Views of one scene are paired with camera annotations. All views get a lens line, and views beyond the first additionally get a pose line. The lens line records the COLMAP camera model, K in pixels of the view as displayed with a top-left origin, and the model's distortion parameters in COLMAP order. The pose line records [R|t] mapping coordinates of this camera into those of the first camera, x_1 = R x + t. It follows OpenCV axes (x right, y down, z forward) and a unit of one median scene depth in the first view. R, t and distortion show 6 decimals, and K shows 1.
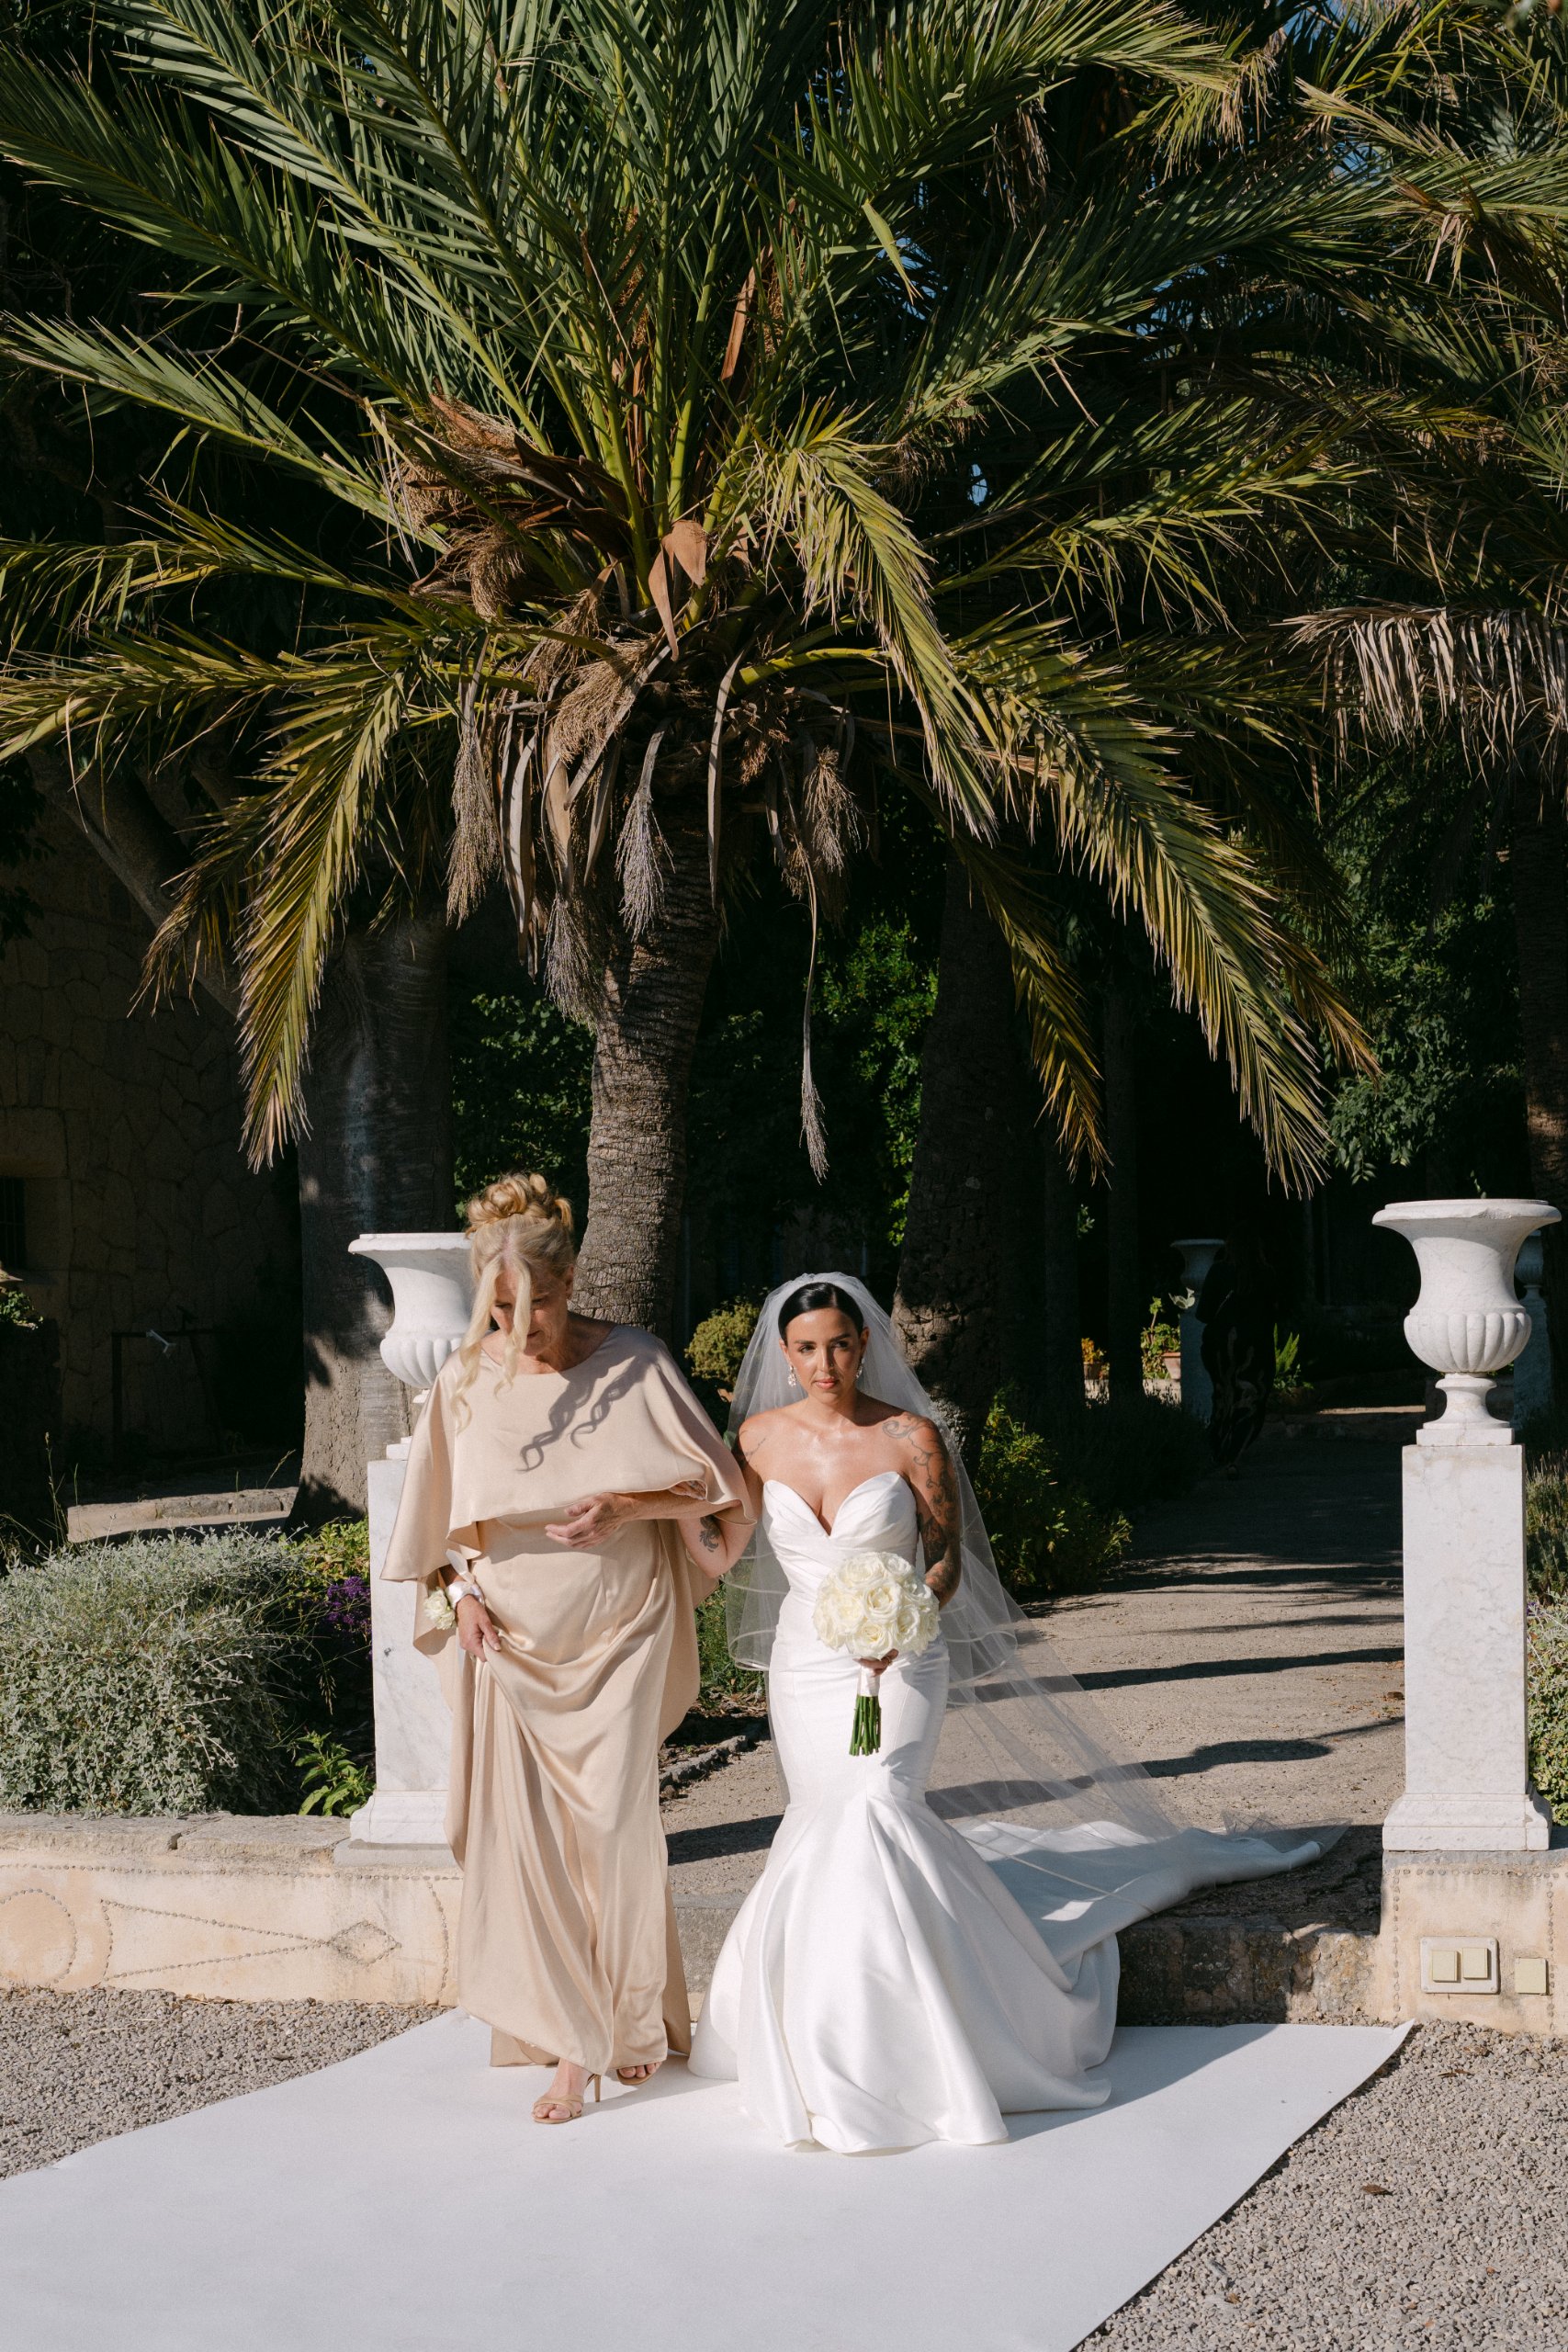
lens RADIAL K [[4700.1, 0, 783.6], [0, 4700.1, 1176.8], [0, 0, 1]] dist [-0.034960, 0.119978]
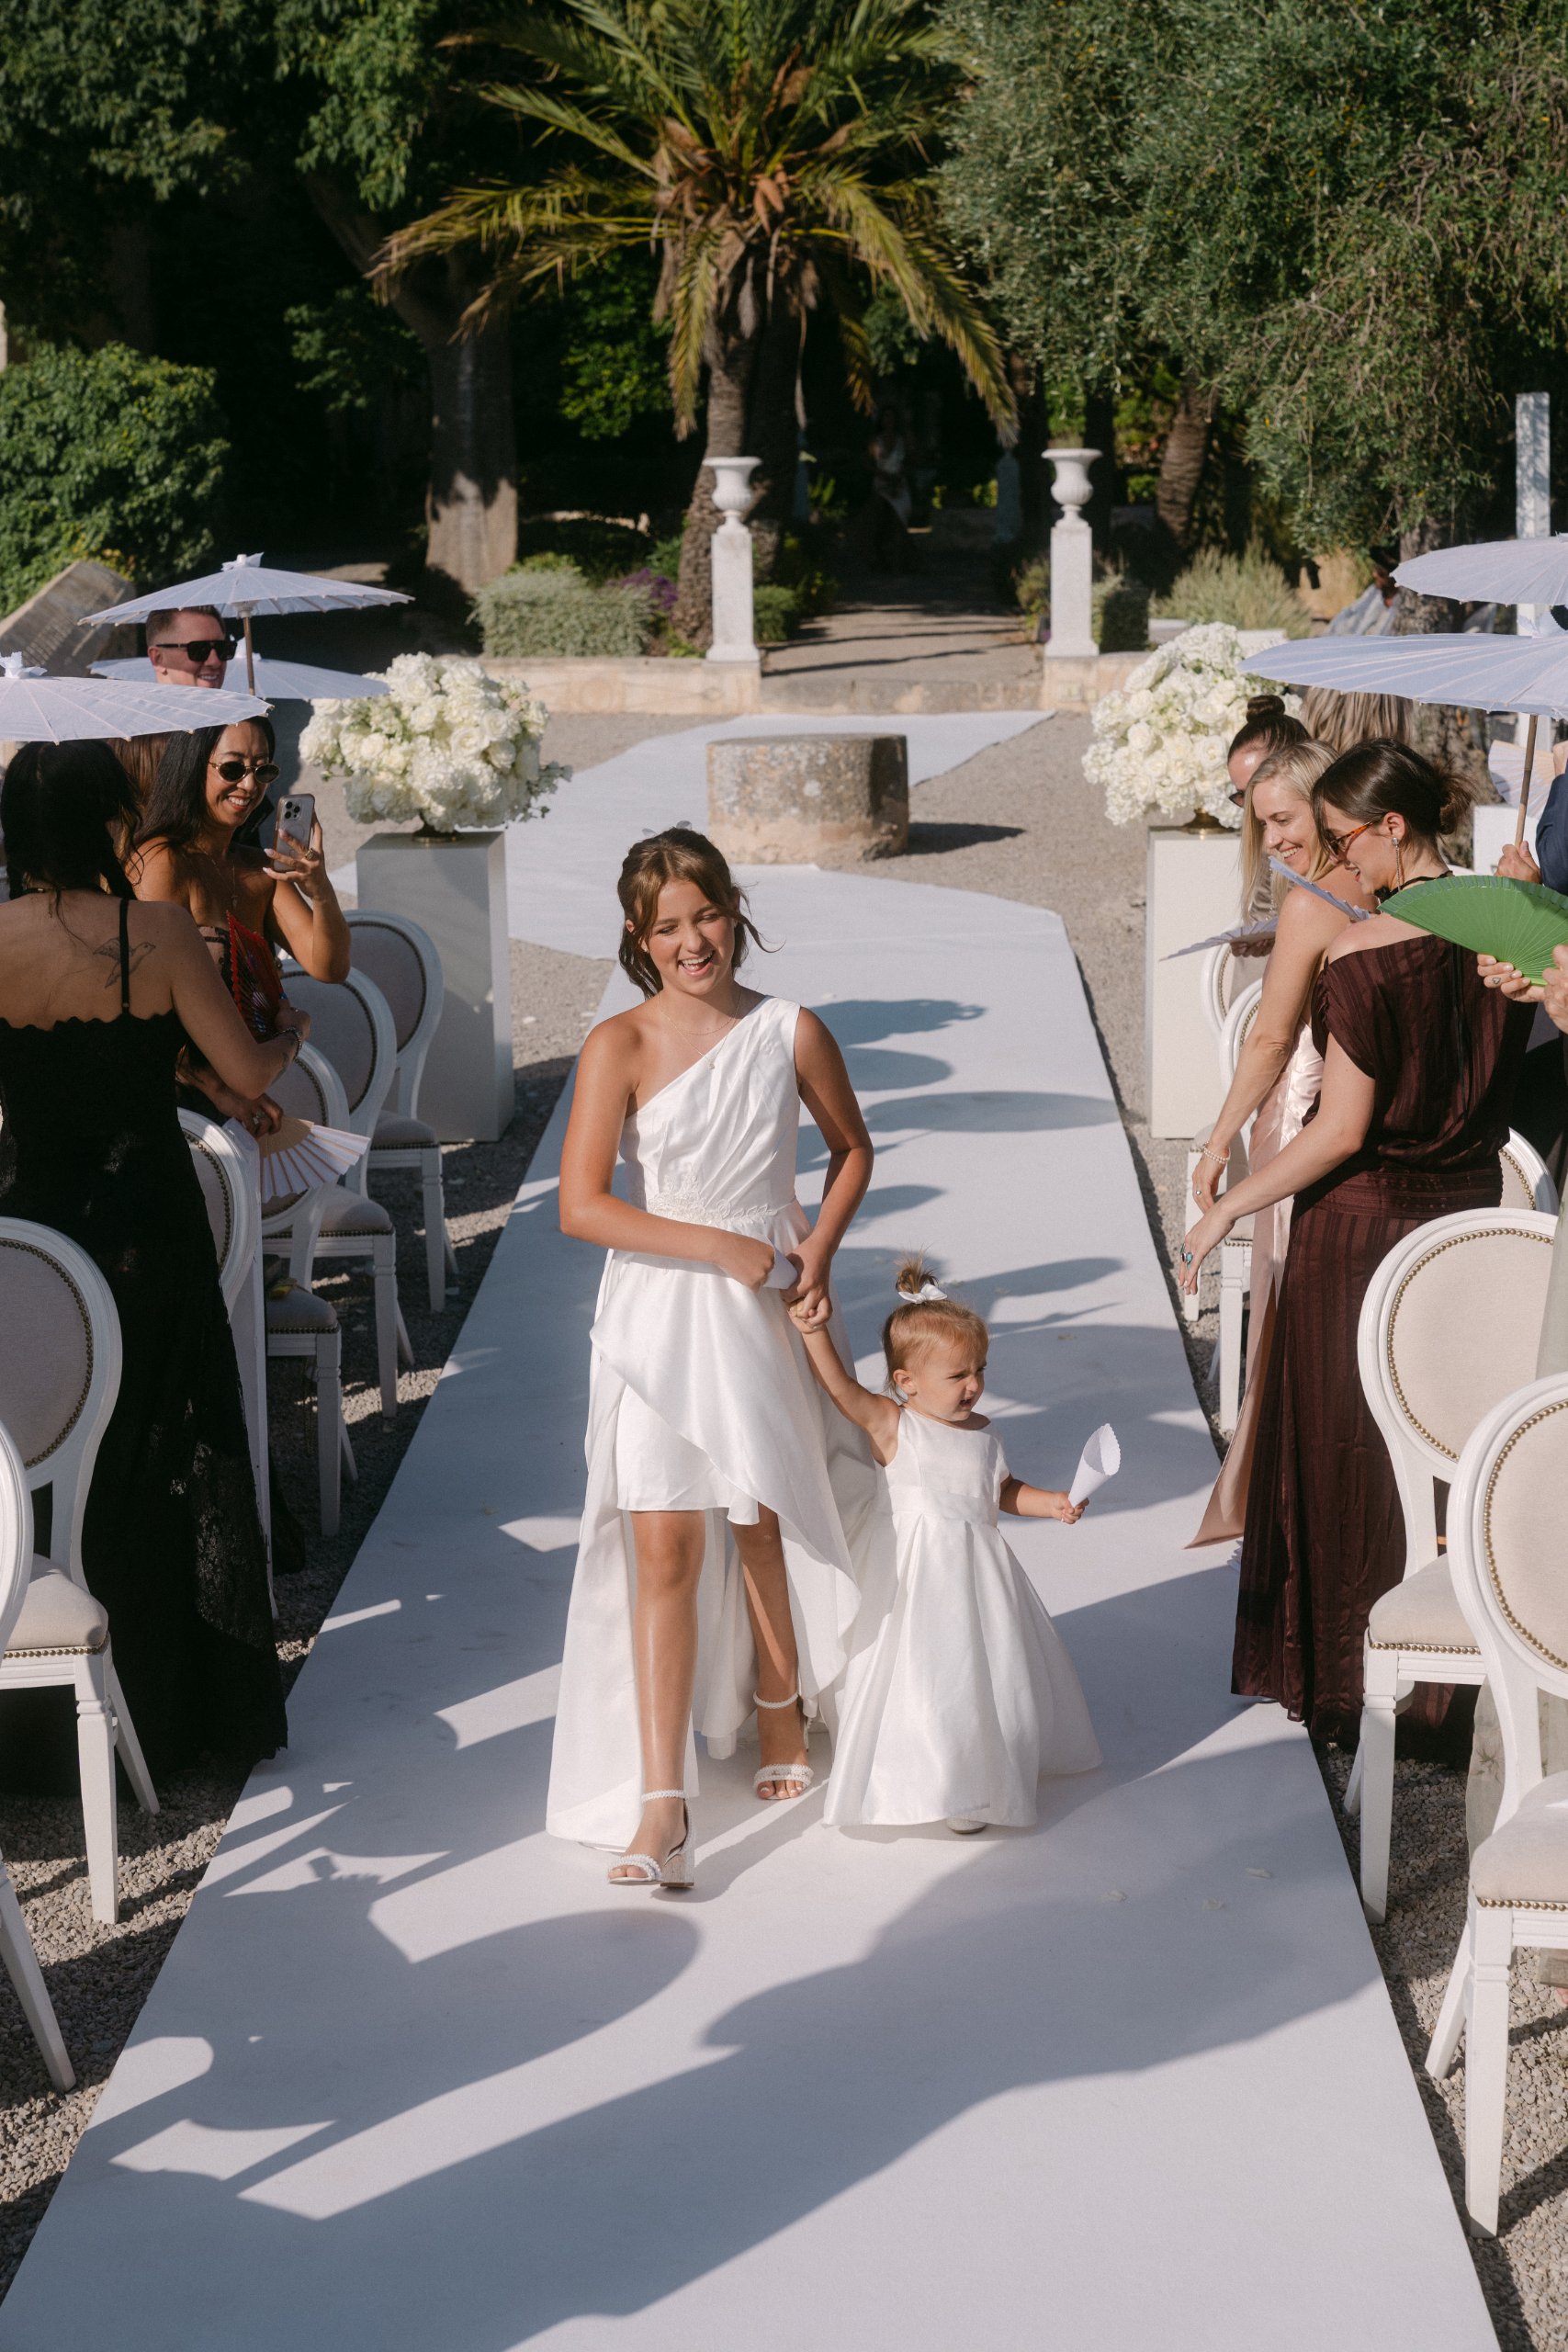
lens RADIAL K [[4700.1, 0, 783.6], [0, 4700.1, 1176.8], [0, 0, 1]] dist [-0.034960, 0.119978]
pose [[0.990618, -0.023029, 0.134708, -0.375822], [-0.002383, 0.982640, 0.185509, -0.077402], [-0.136642, -0.184090, 0.973365, -1.654816]]
